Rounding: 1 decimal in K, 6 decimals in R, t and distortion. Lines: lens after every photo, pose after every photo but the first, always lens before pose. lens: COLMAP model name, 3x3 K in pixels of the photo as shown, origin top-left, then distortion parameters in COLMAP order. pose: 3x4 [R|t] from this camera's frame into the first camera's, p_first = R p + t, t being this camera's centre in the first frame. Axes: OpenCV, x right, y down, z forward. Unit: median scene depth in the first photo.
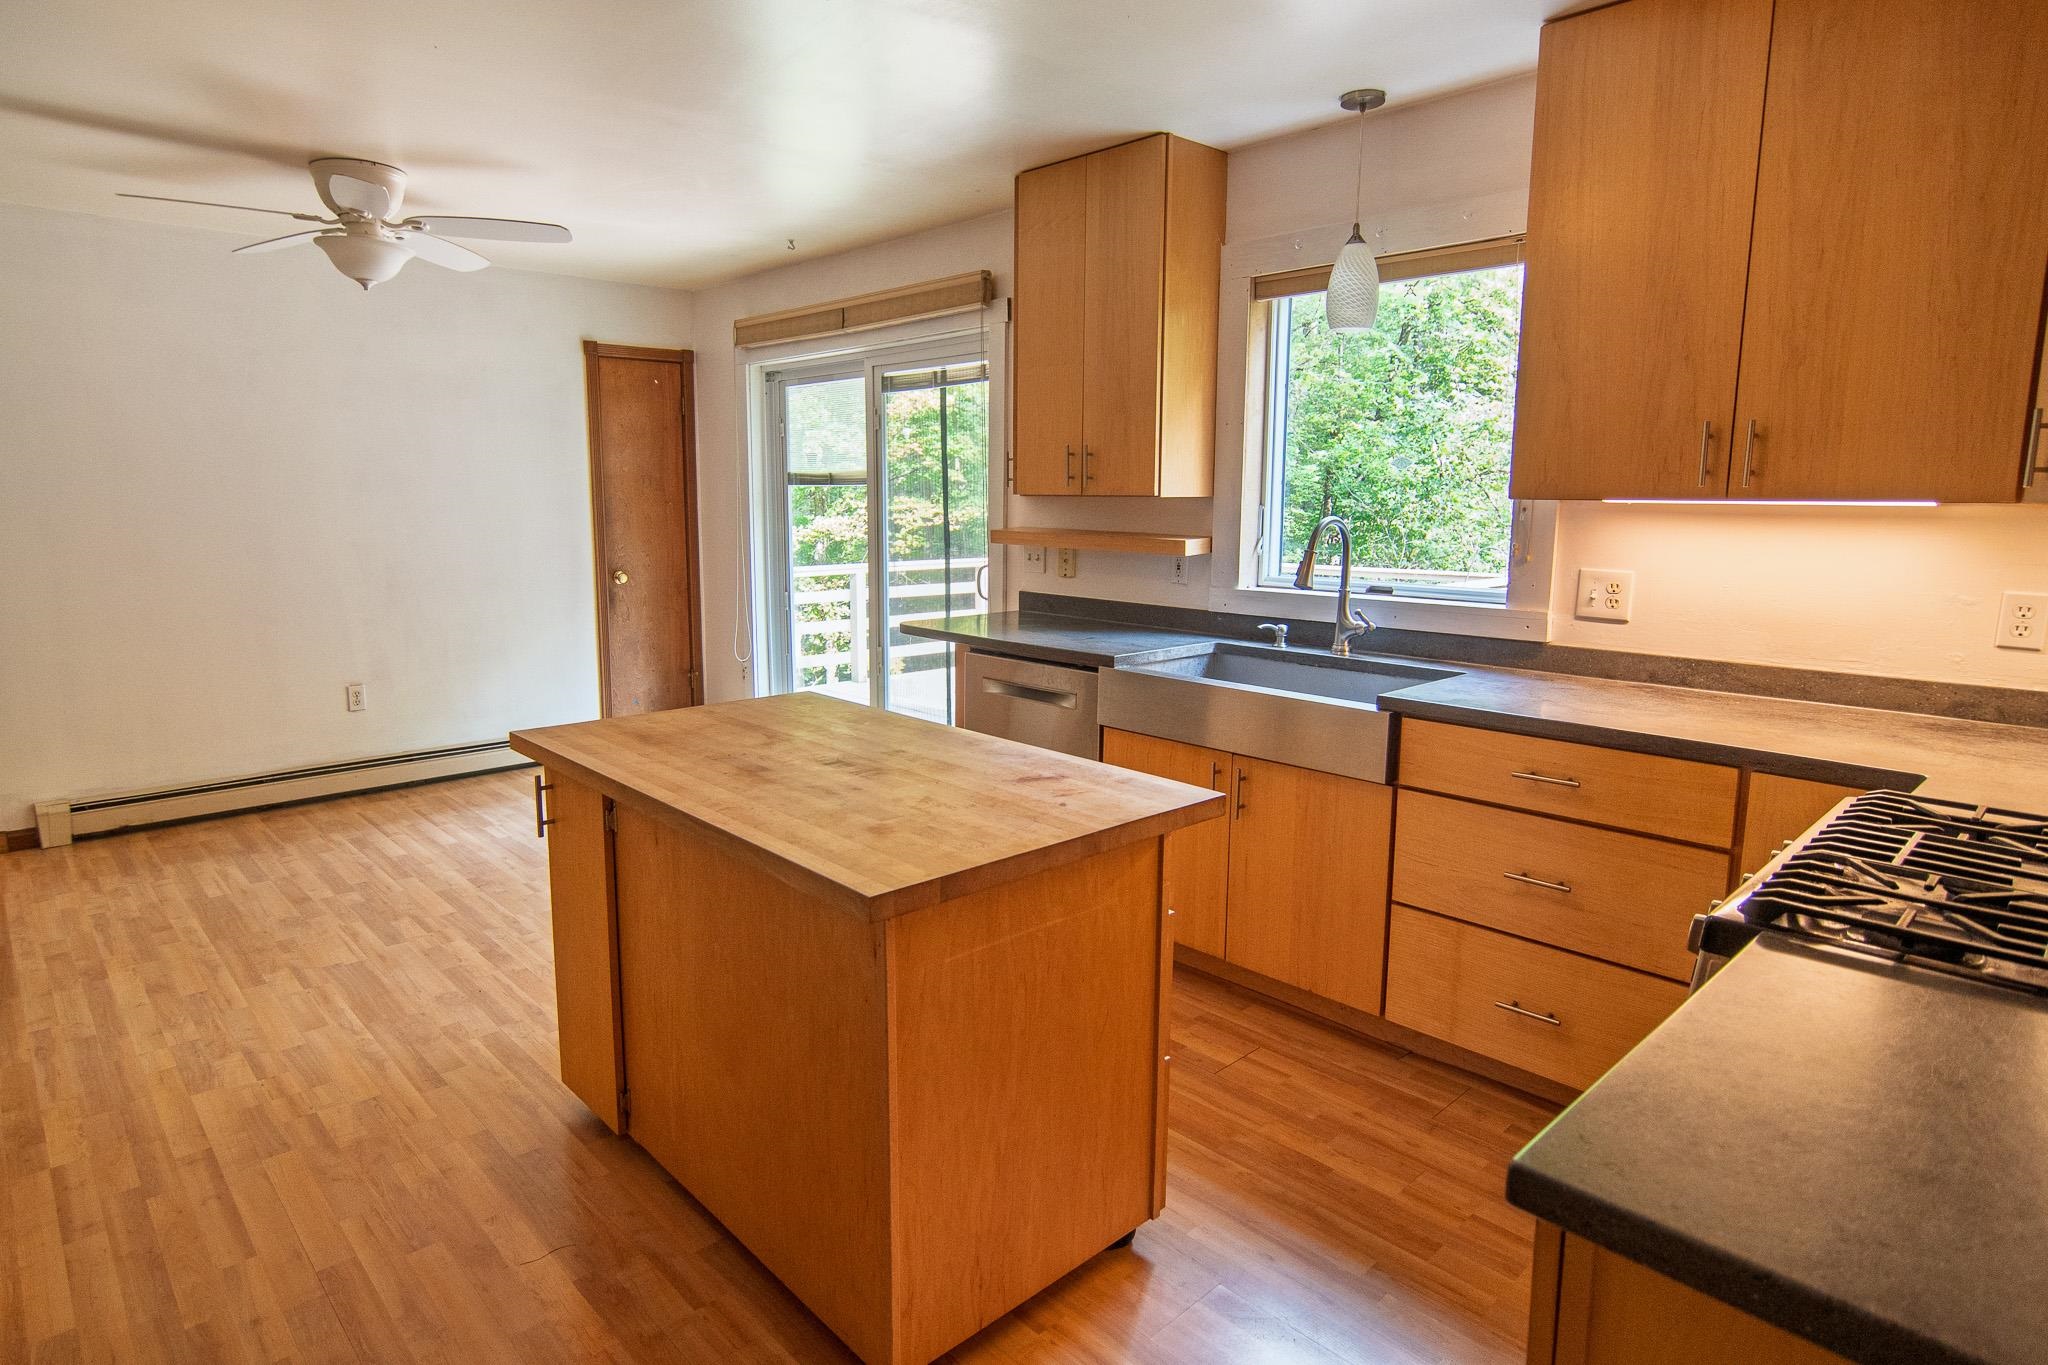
lens RADIAL K [[1177.0, 0, 1022.1], [0, 1177.0, 668.3], [0, 0, 1]] dist [0.000112, -0.000806]
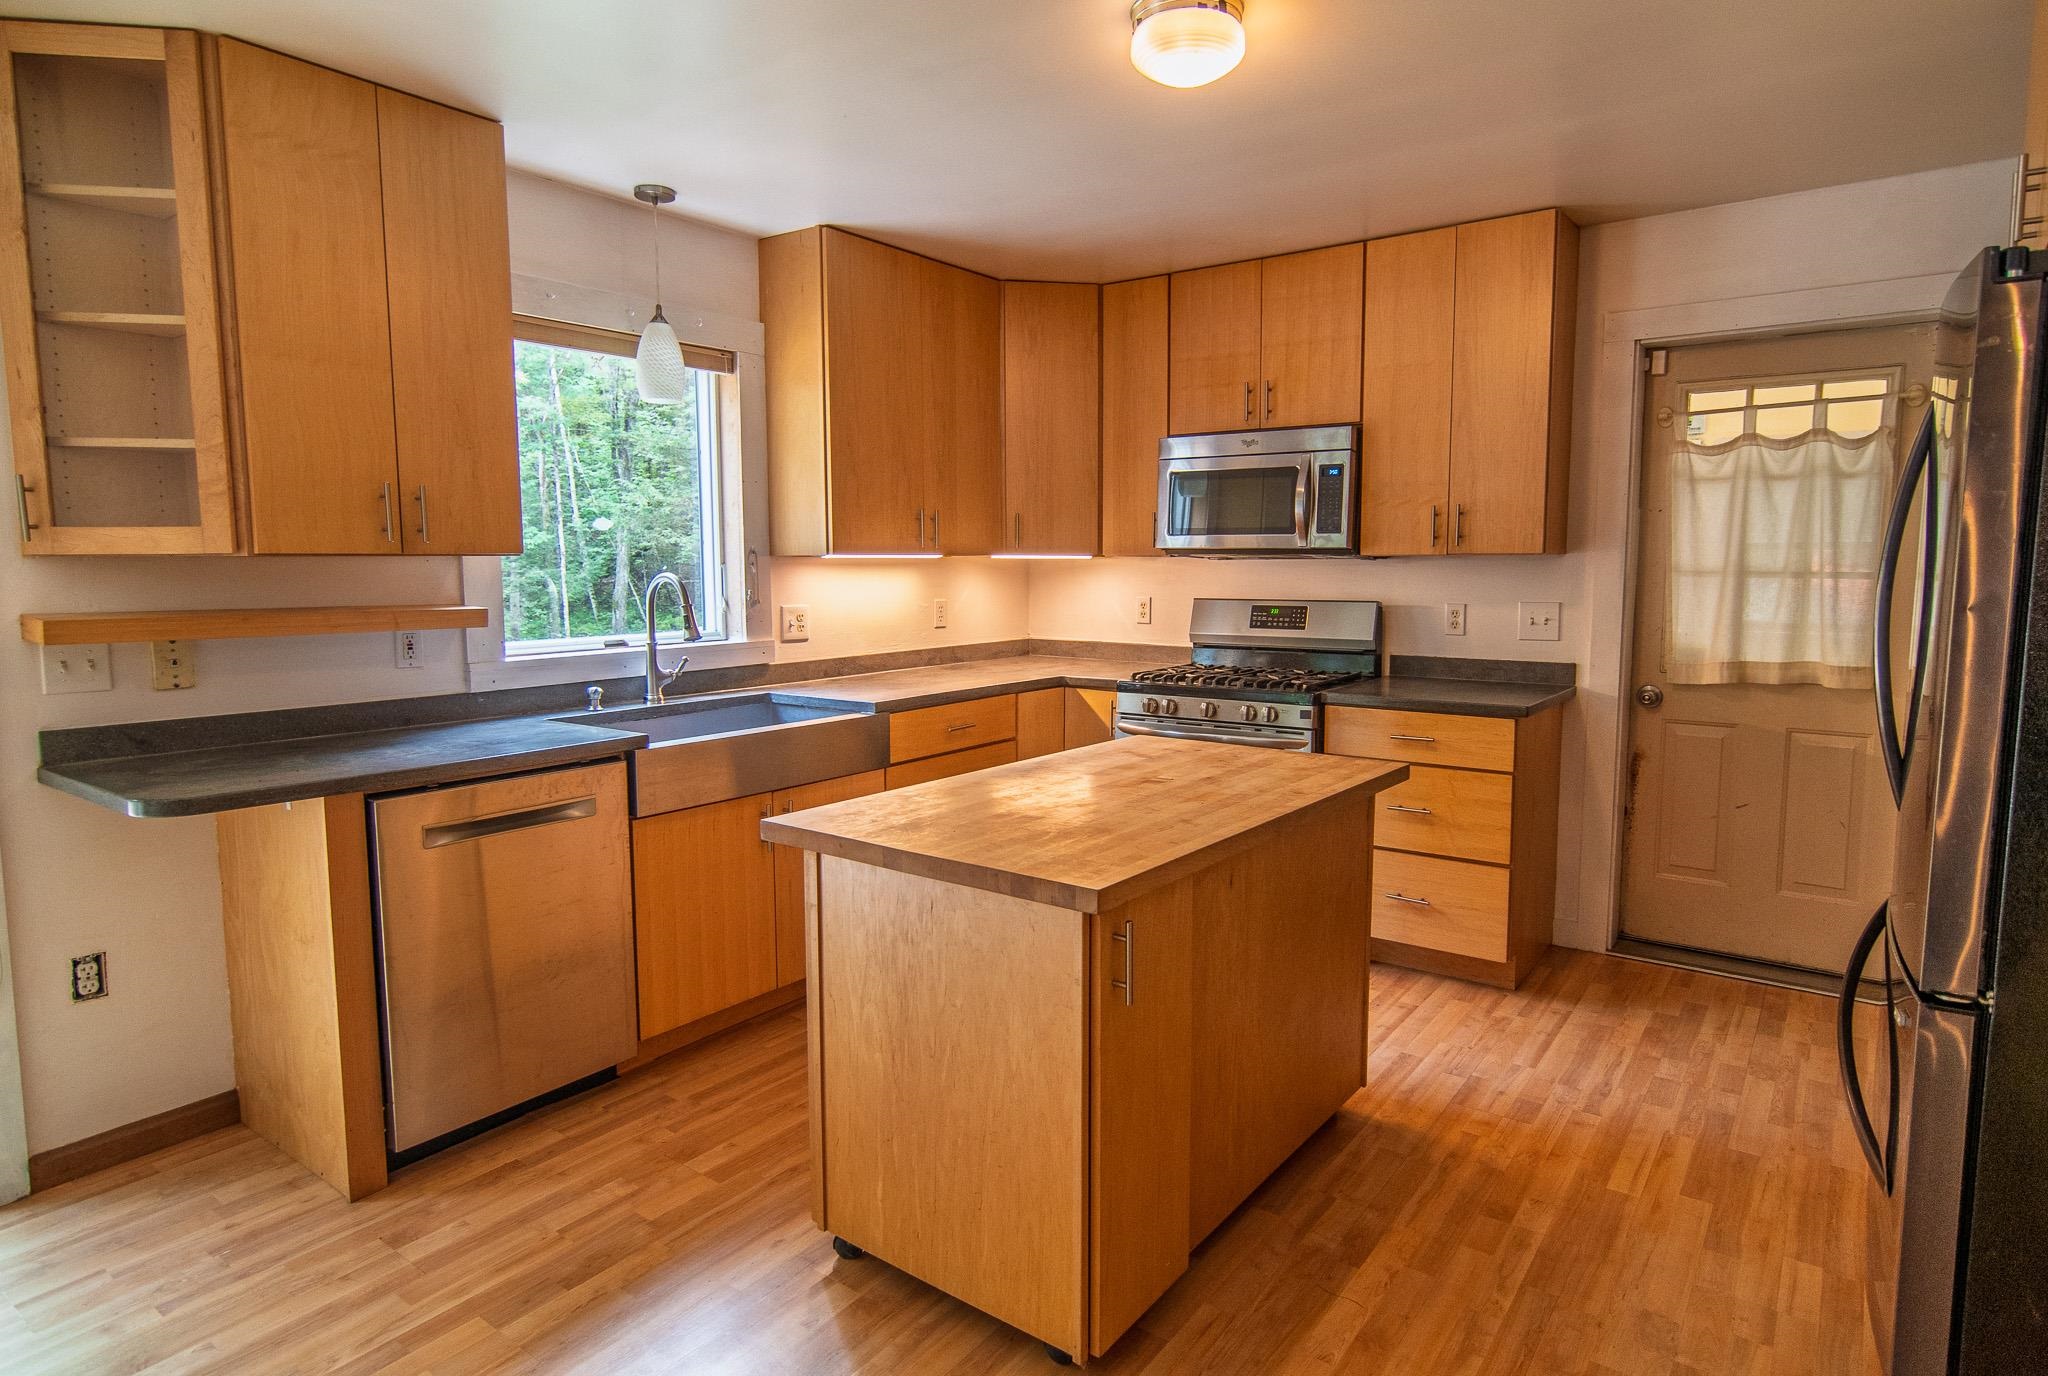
lens RADIAL K [[1130.3, 0, 1024.0], [0, 1130.3, 688.0], [0, 0, 1]] dist [-0.000494, 0.000212]
pose [[-0.161045, -0.116246, 0.980077, -0.862287], [0.152231, 0.978230, 0.141041, -0.131231], [-0.975136, 0.171912, -0.139843, 0.904847]]
